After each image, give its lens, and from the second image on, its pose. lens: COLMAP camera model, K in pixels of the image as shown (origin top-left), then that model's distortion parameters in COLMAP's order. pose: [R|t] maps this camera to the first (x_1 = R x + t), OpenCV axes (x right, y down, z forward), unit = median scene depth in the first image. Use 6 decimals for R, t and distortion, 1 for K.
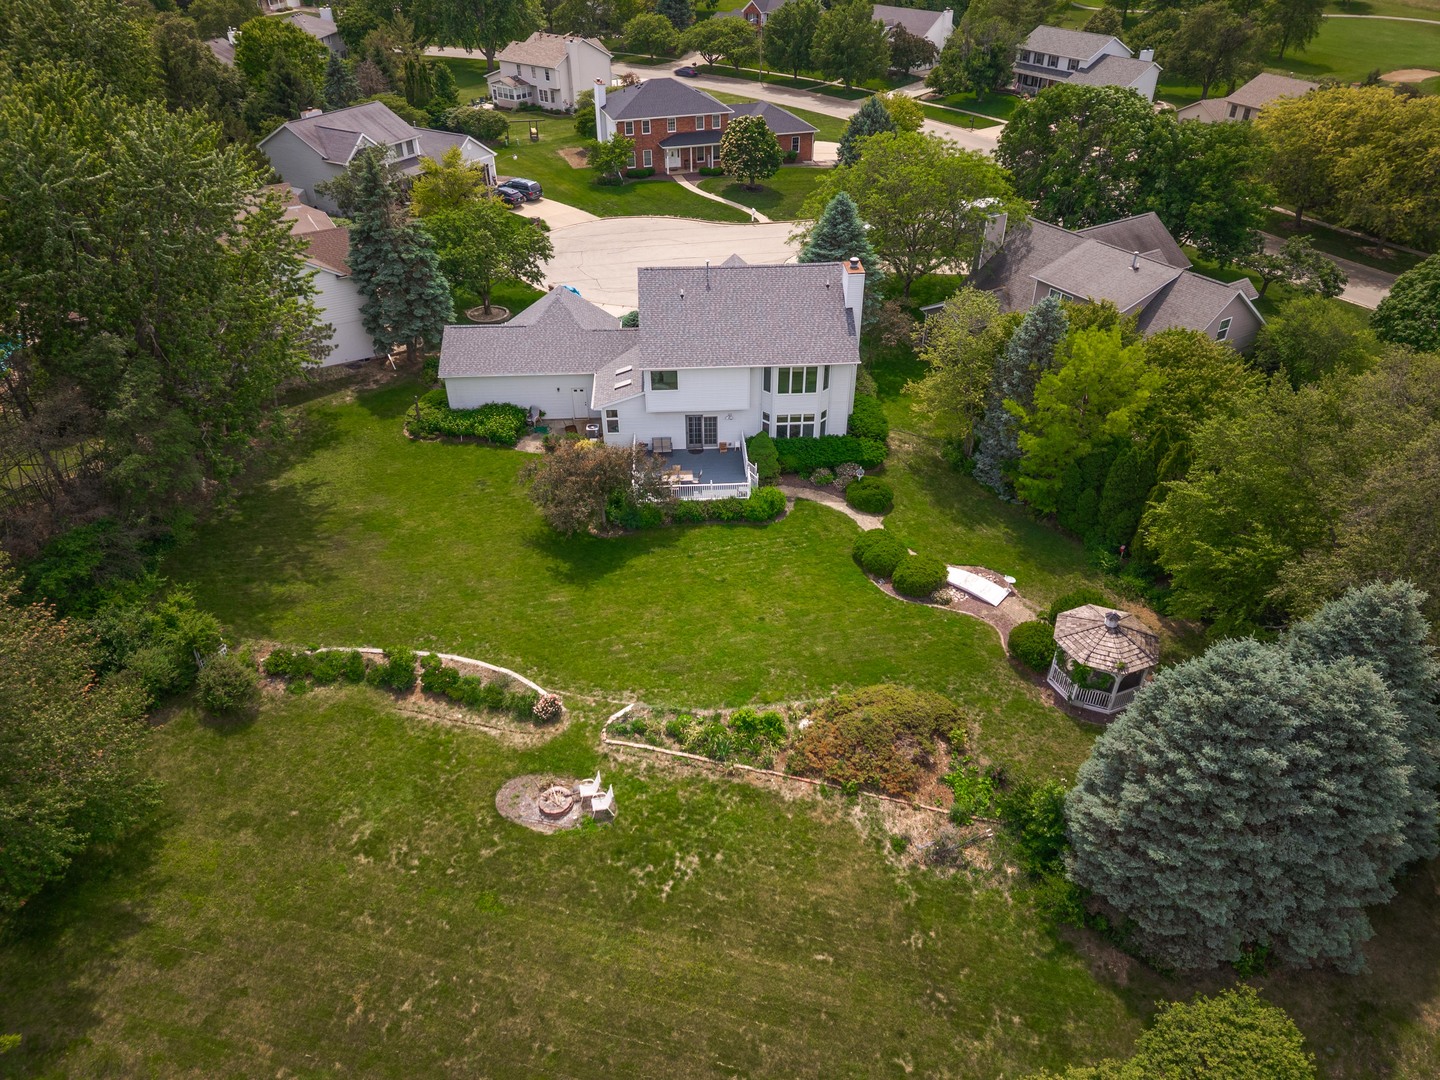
lens RADIAL K [[962.6, 0, 719.3], [0, 962.6, 544.2], [0, 0, 1]] dist [0.060045, -0.064245]
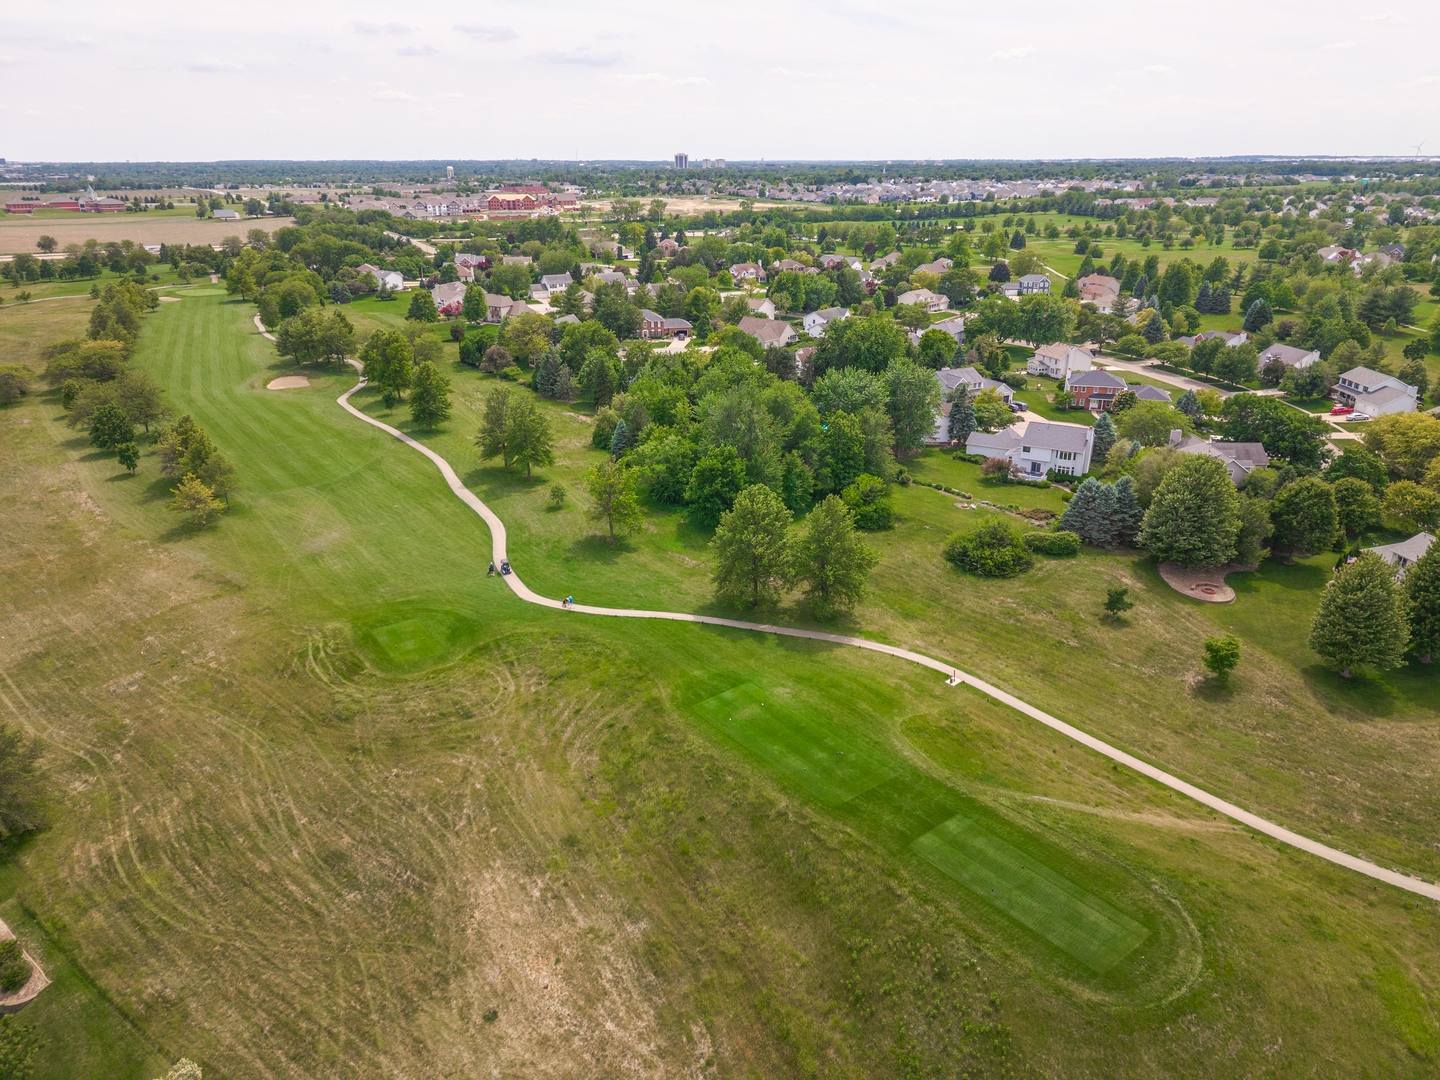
lens RADIAL K [[962.6, 0, 719.3], [0, 962.6, 544.2], [0, 0, 1]] dist [0.060045, -0.064245]
pose [[0.839759, 0.205862, -0.502420, 0.952940], [-0.316967, 0.937164, -0.145792, 1.153625], [0.440837, 0.281681, 0.852243, -2.723155]]
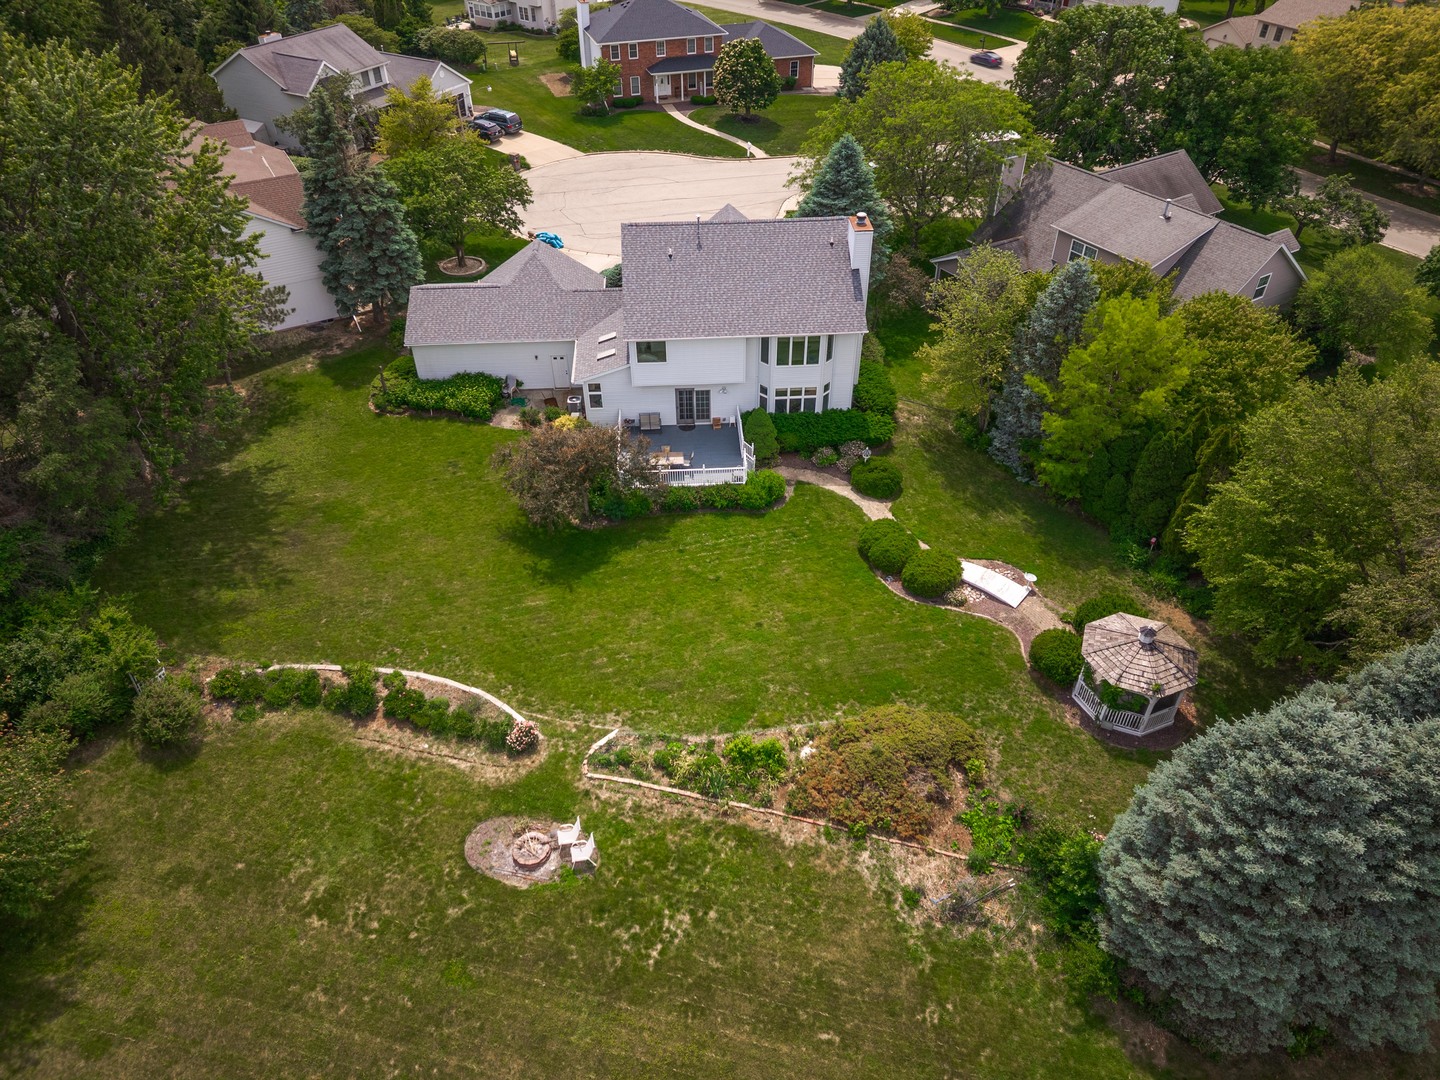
lens RADIAL K [[965.2, 0, 719.6], [0, 965.2, 544.7], [0, 0, 1]] dist [0.042210, -0.035874]
pose [[0.999983, -0.004459, 0.003808, 0.003177], [0.004168, 0.997296, 0.073370, -0.061594], [-0.004125, -0.073353, 0.997298, 0.088356]]
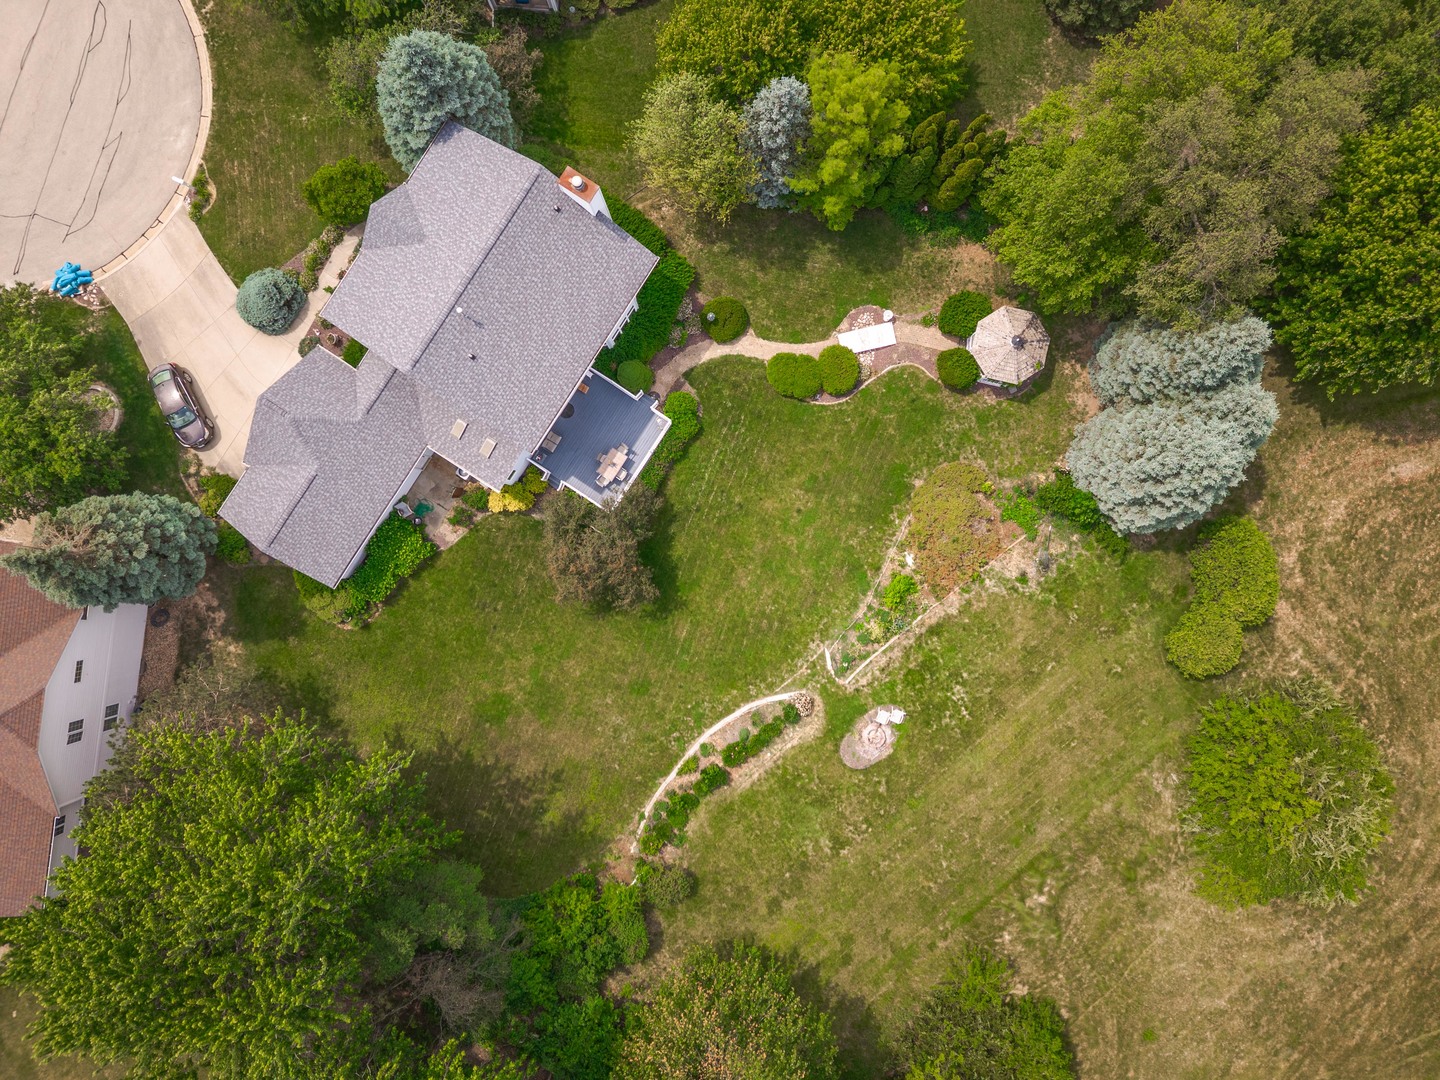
lens RADIAL K [[962.6, 0, 719.3], [0, 962.6, 544.2], [0, 0, 1]] dist [0.060045, -0.064245]
pose [[0.593331, -0.804958, 0.000476, -0.049861], [0.468584, 0.345872, 0.812897, -0.913801], [-0.654513, -0.482094, 0.582407, 0.300513]]
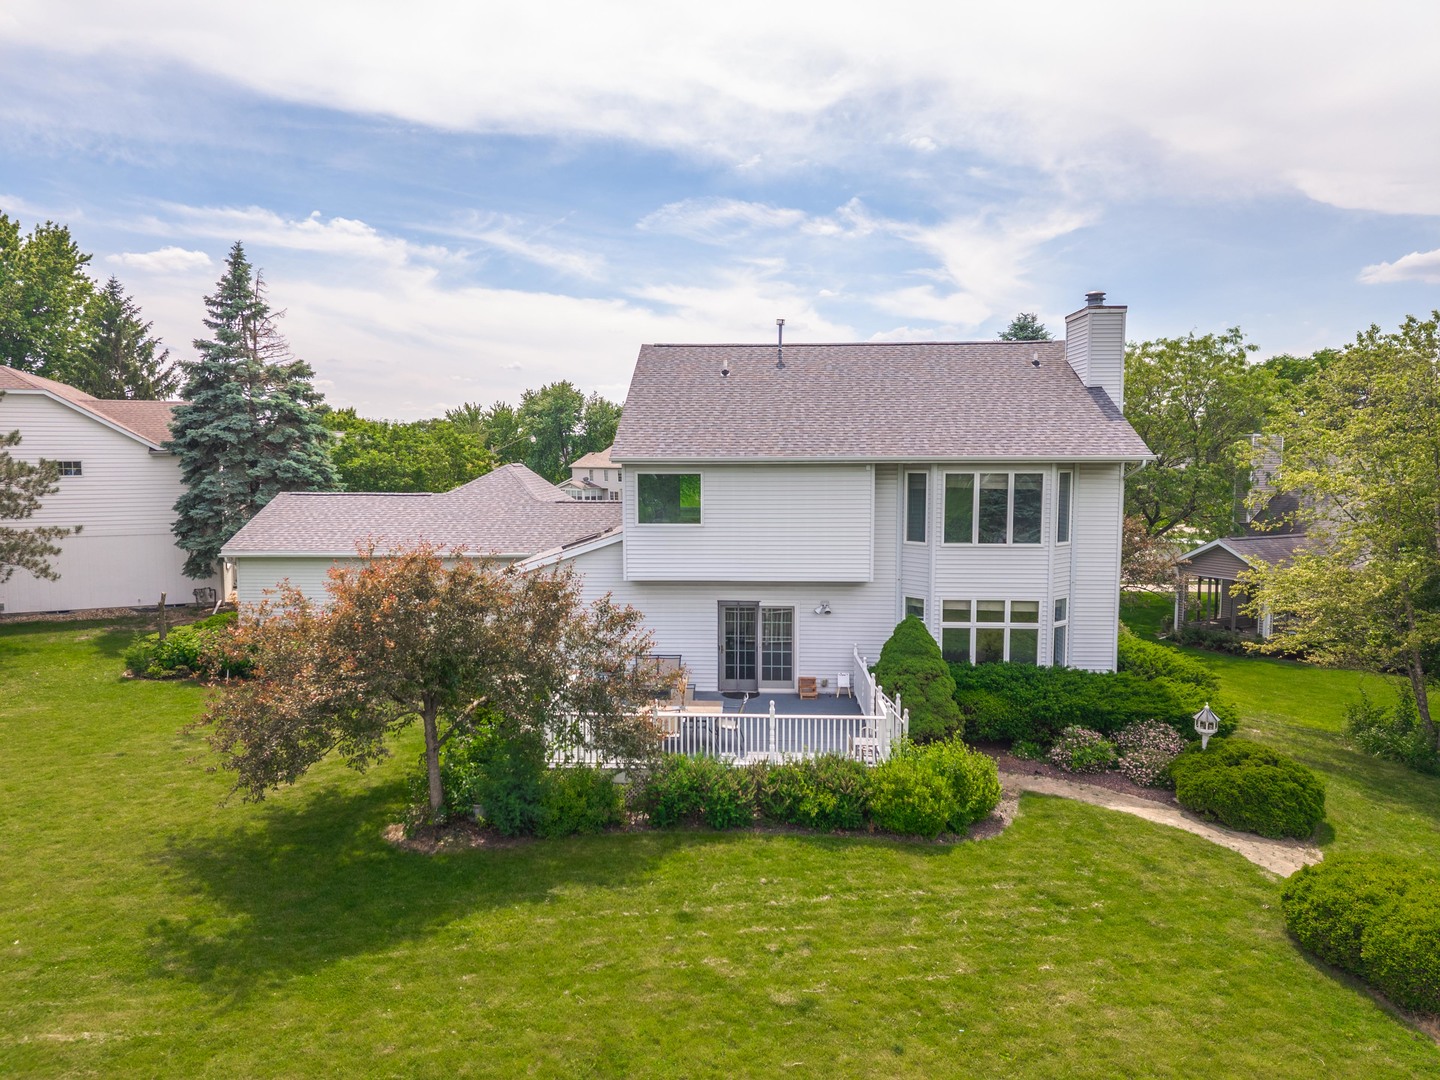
lens RADIAL K [[962.6, 0, 719.3], [0, 962.6, 544.2], [0, 0, 1]] dist [0.060045, -0.064245]
pose [[0.995741, 0.013193, -0.091242, 0.003577], [-0.057090, 0.865347, -0.497910, 0.059315], [0.072387, 0.500999, 0.862415, 0.720204]]
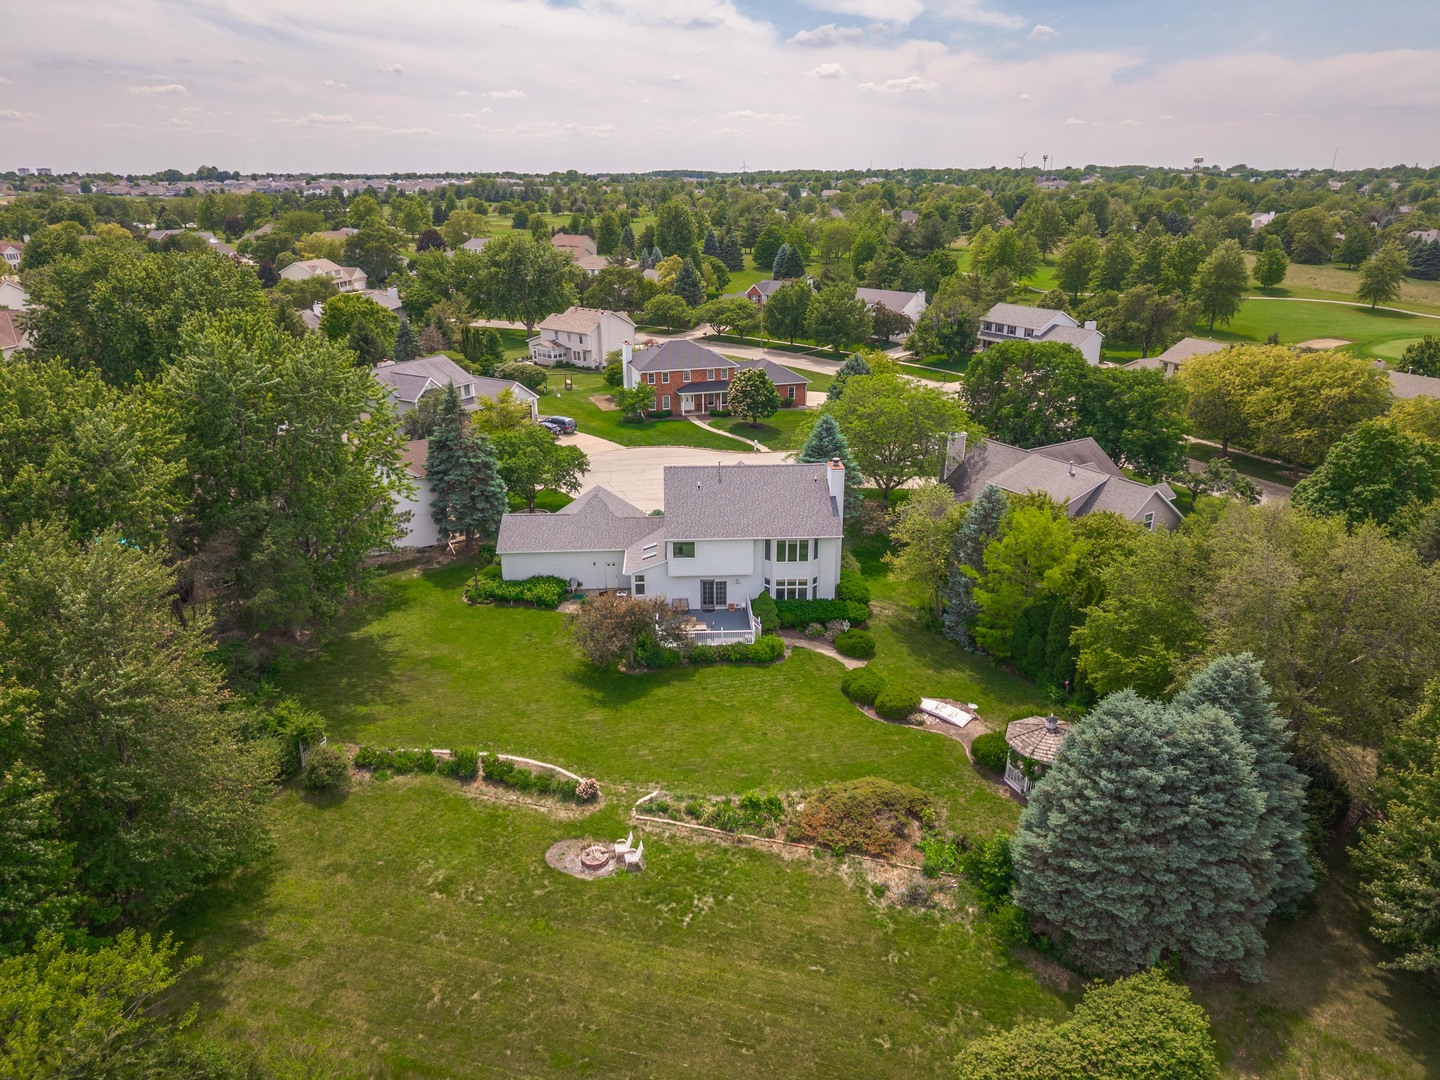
lens RADIAL K [[962.6, 0, 719.3], [0, 962.6, 544.2], [0, 0, 1]] dist [0.060045, -0.064245]
pose [[0.999980, 0.004227, -0.004638, -0.007074], [-0.005251, 0.968338, -0.249587, 0.140168], [0.003436, 0.249606, 0.968341, -0.200397]]
